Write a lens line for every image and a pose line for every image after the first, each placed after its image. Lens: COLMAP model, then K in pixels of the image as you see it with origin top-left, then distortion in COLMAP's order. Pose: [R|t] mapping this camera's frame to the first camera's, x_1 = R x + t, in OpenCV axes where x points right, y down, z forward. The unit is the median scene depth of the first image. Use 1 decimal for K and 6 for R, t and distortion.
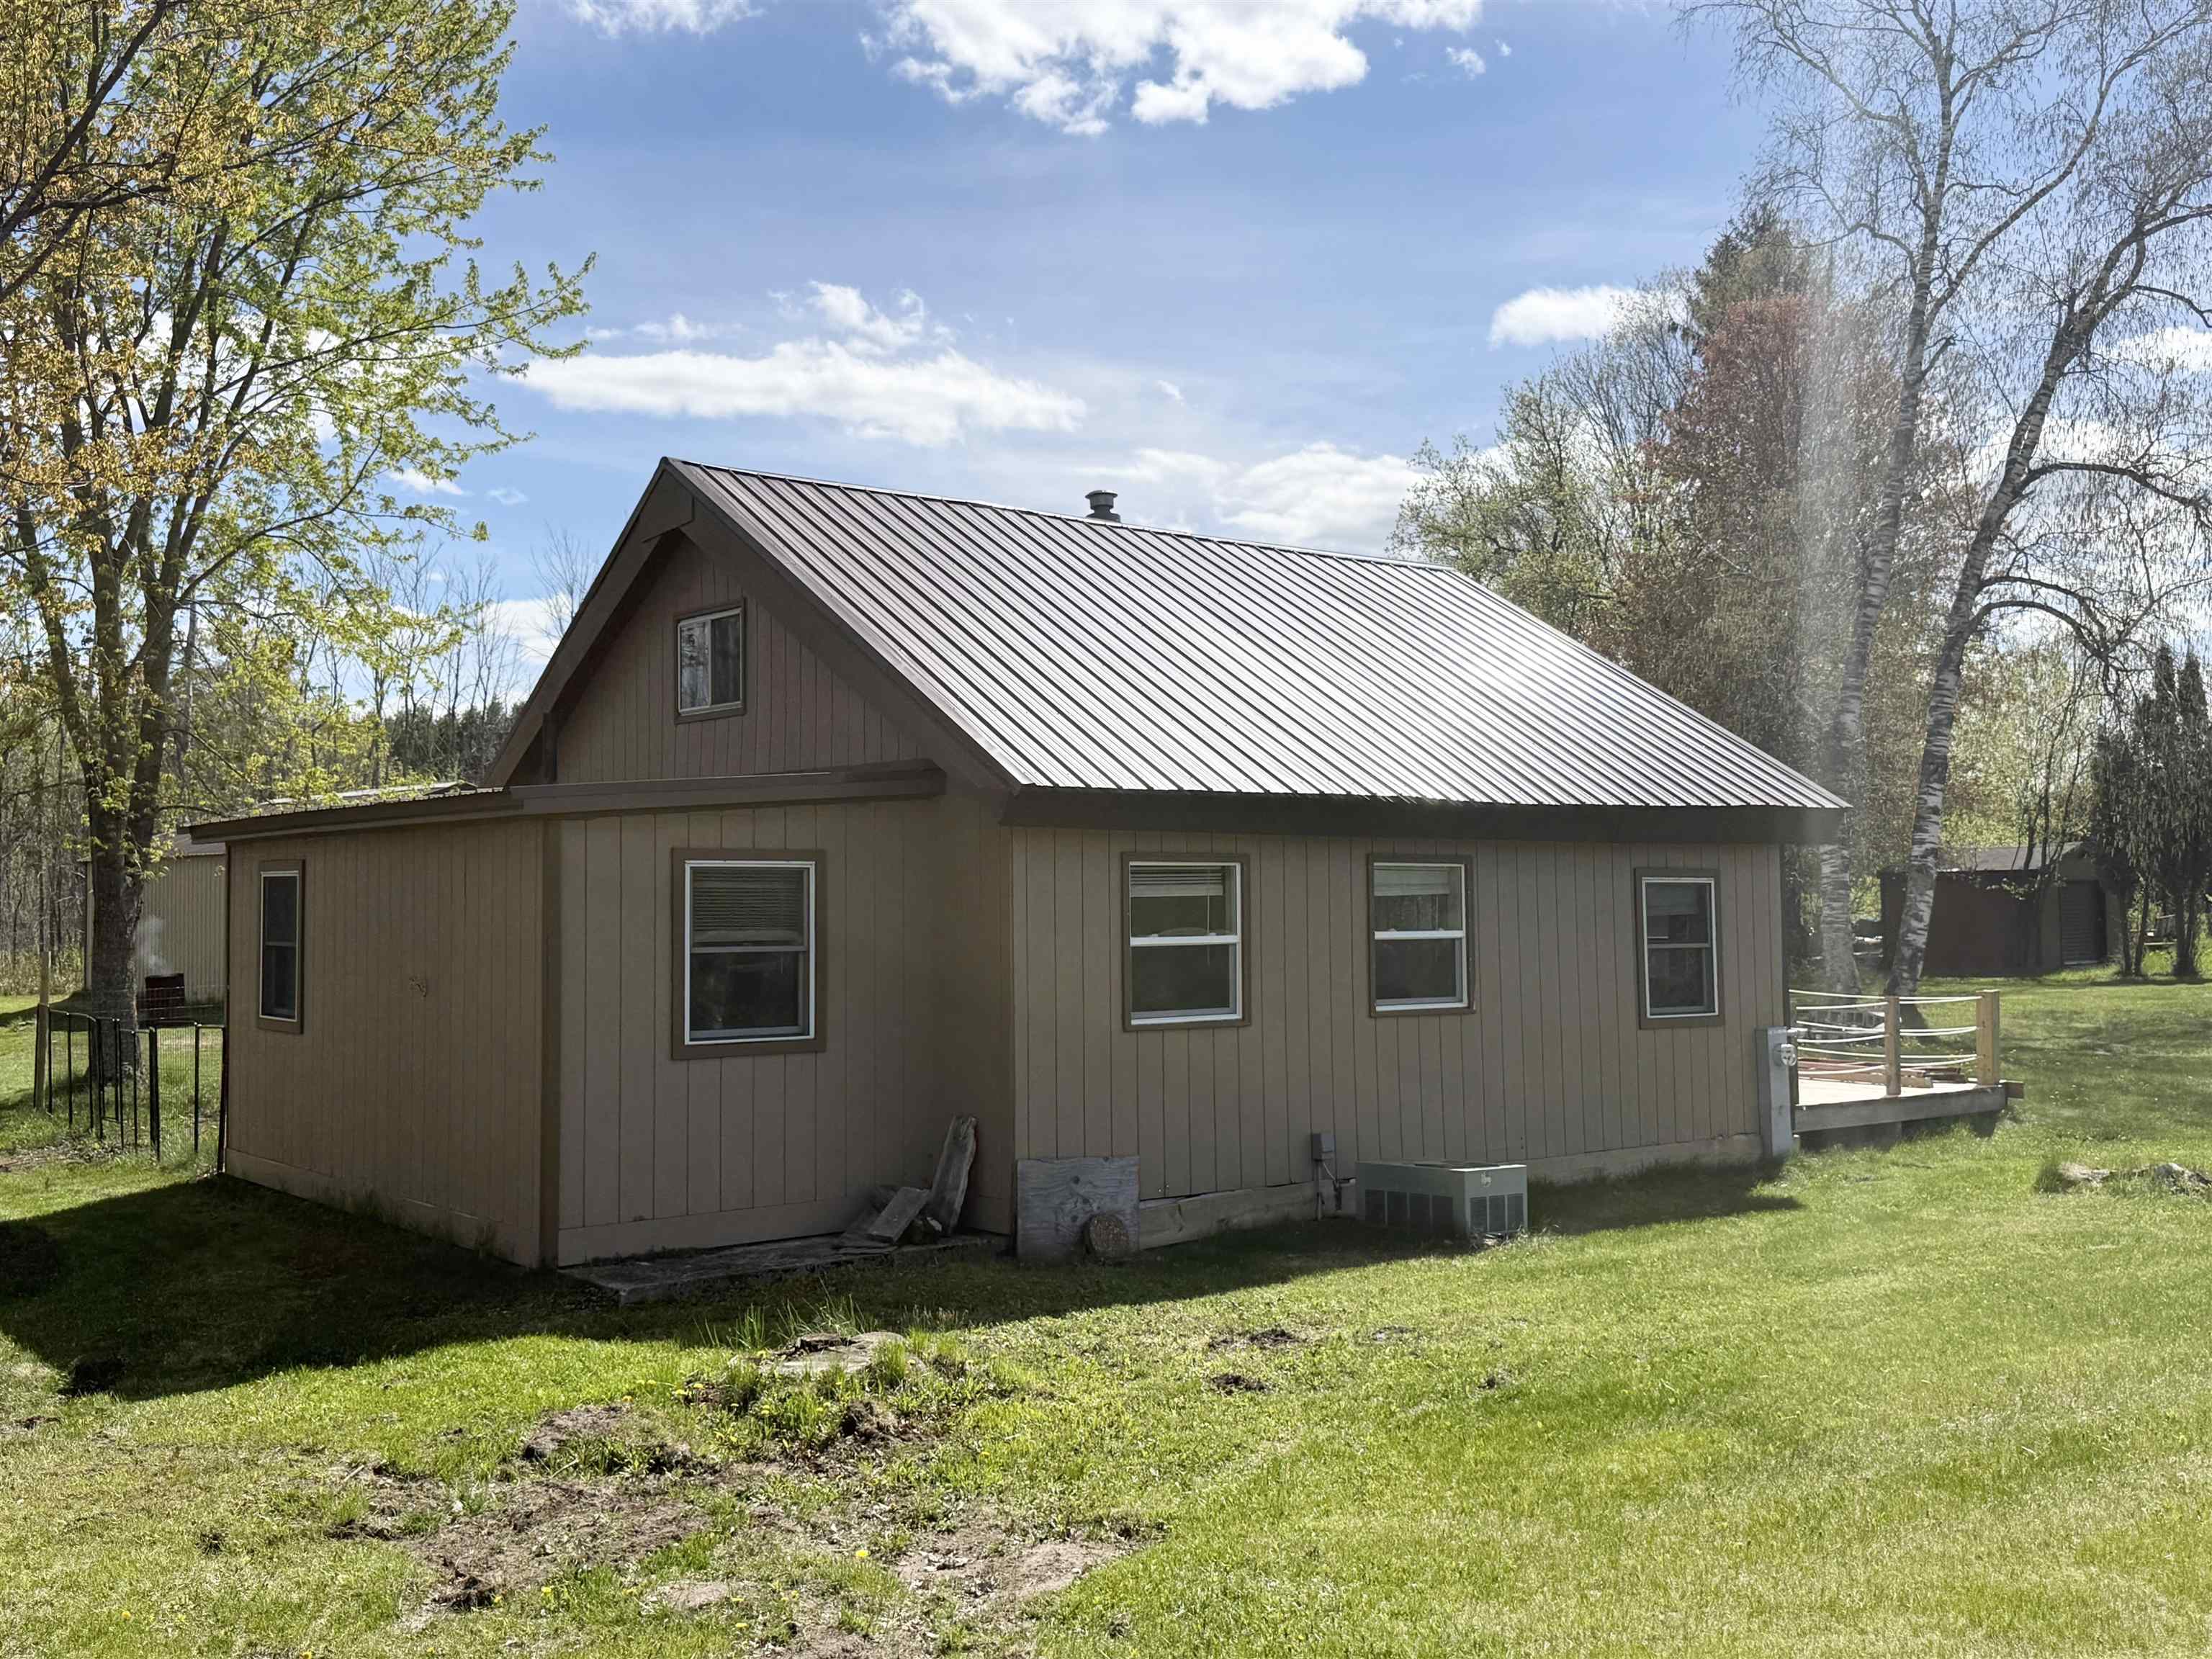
lens RADIAL K [[2183.4, 0, 1107.3], [0, 2183.4, 825.0], [0, 0, 1]] dist [0.037120, 0.000000]
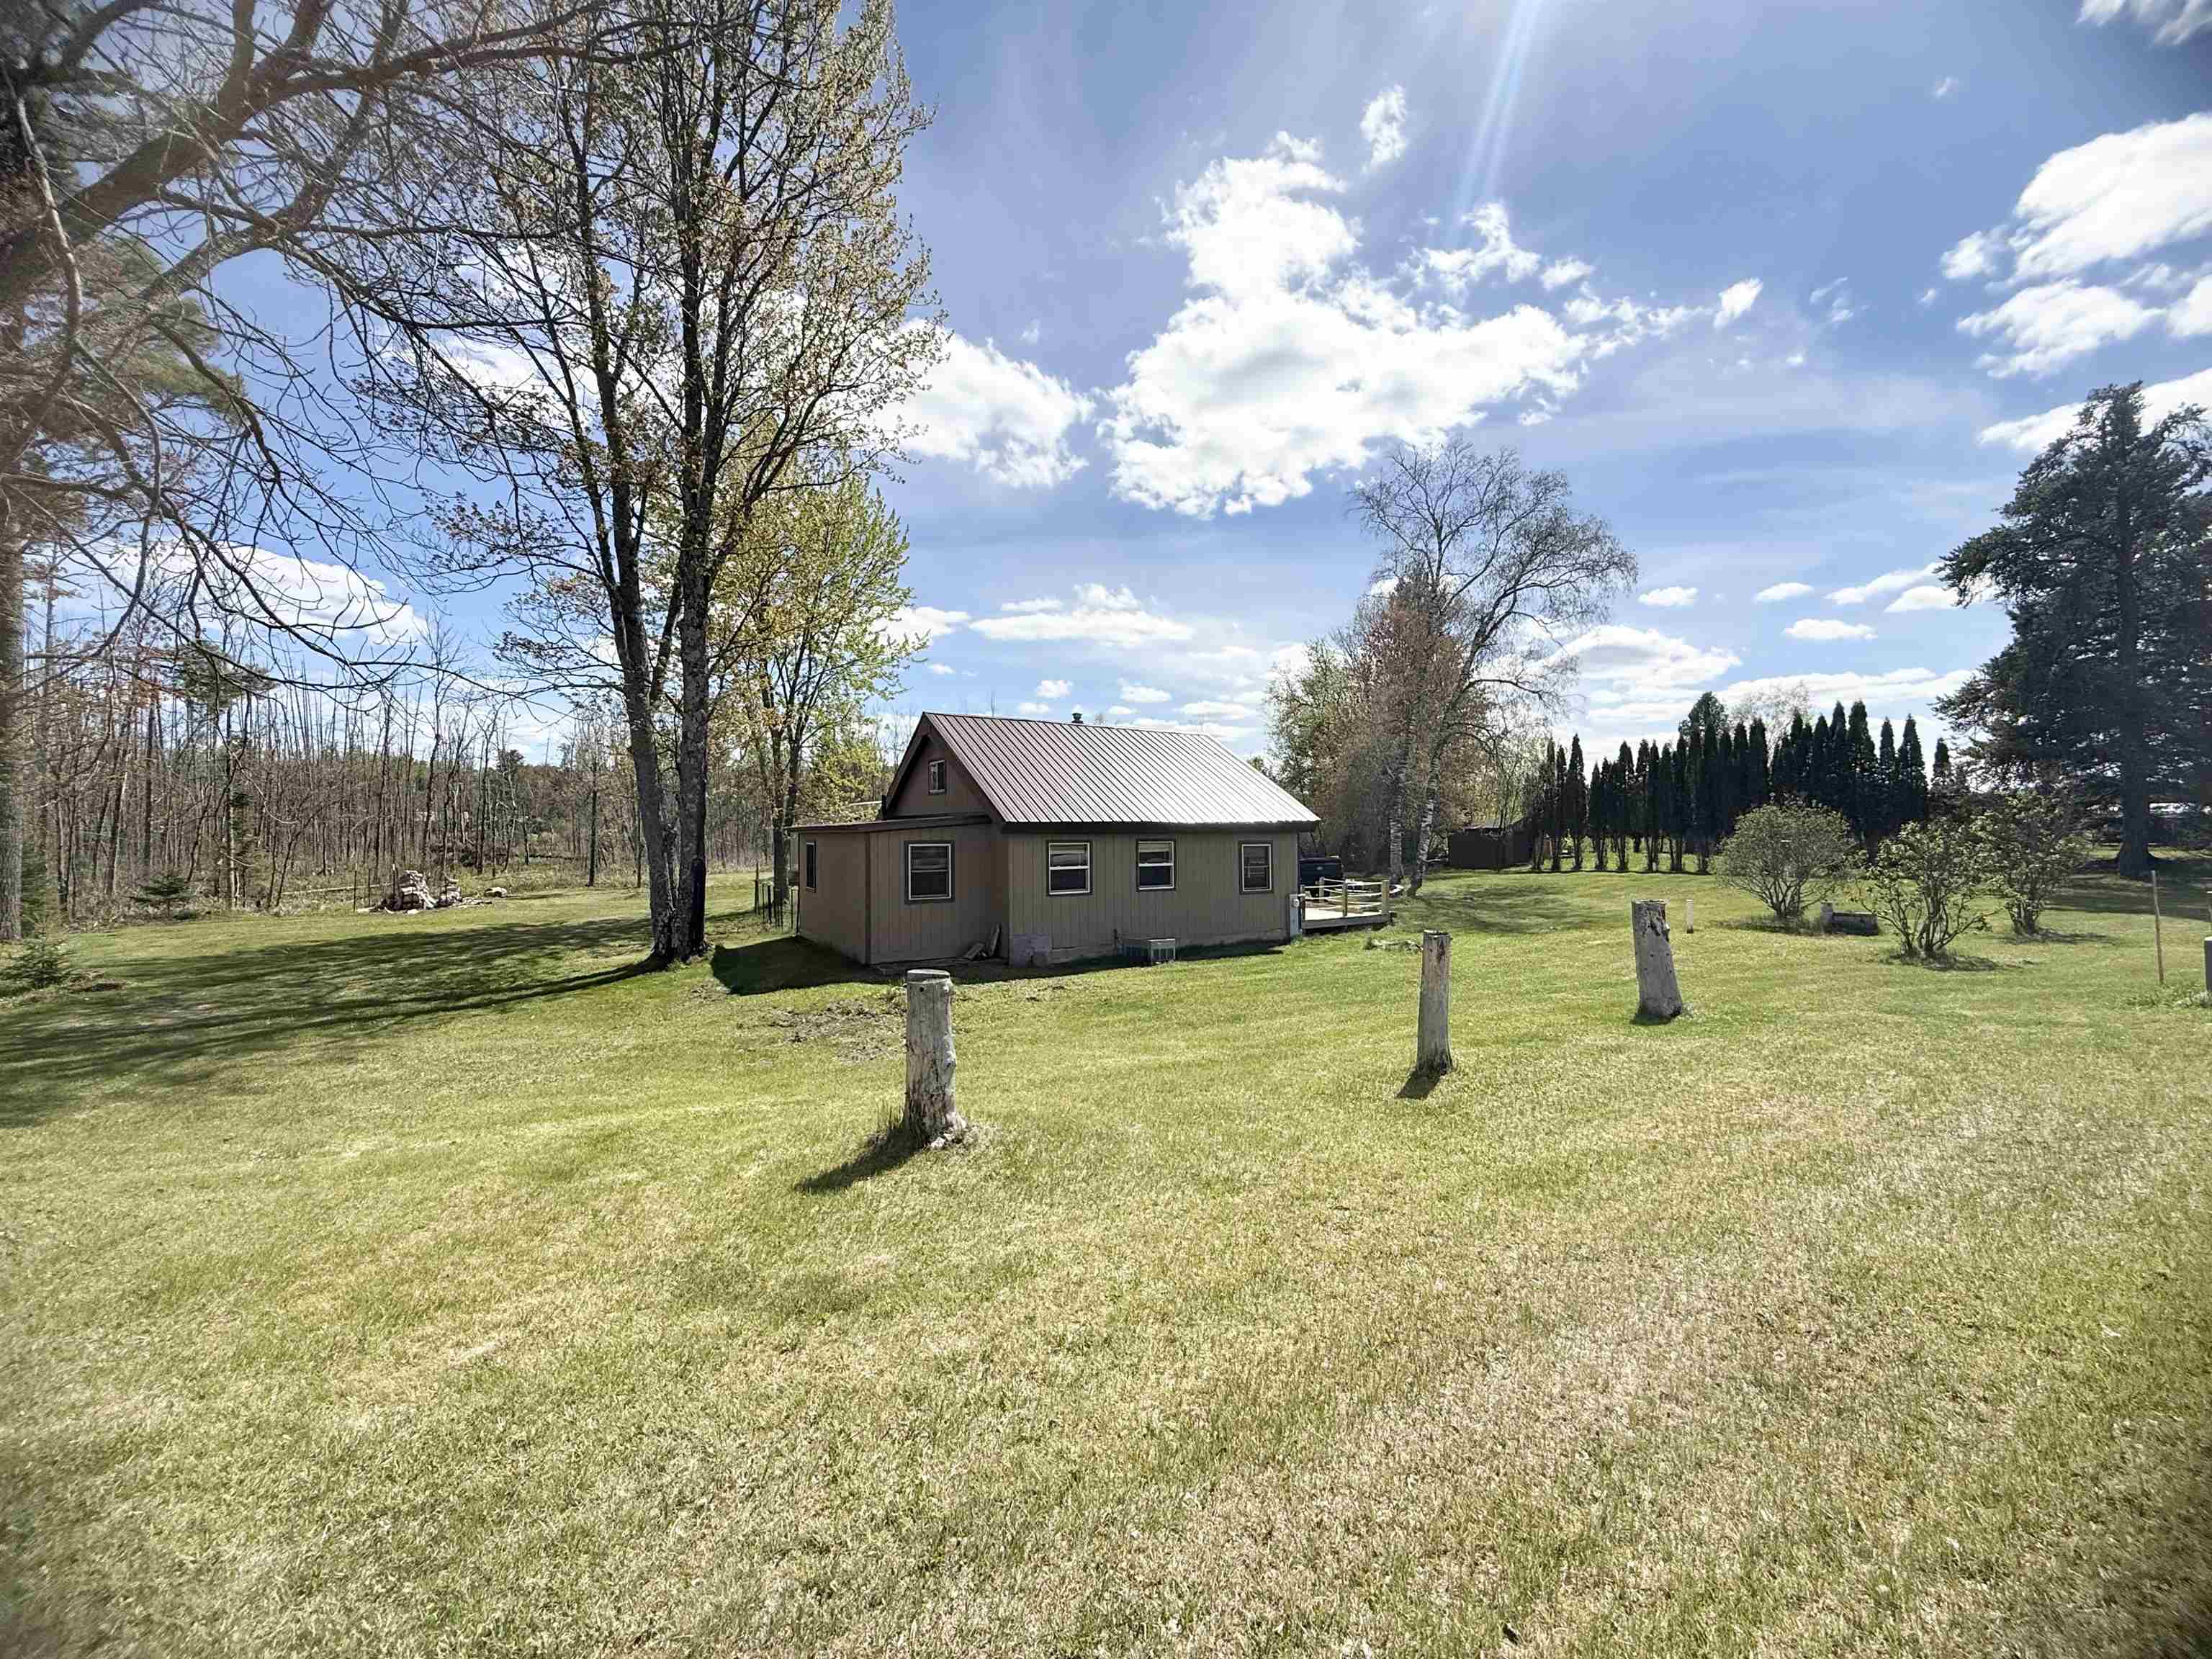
lens RADIAL K [[879.1, 0, 1100.2], [0, 879.1, 826.8], [0, 0, 1]] dist [0.000620, 0.000129]
pose [[0.991713, -0.001300, -0.128464, 0.215939], [0.005179, 0.999540, 0.029867, -0.039391], [0.128366, -0.030285, 0.991264, -0.233687]]
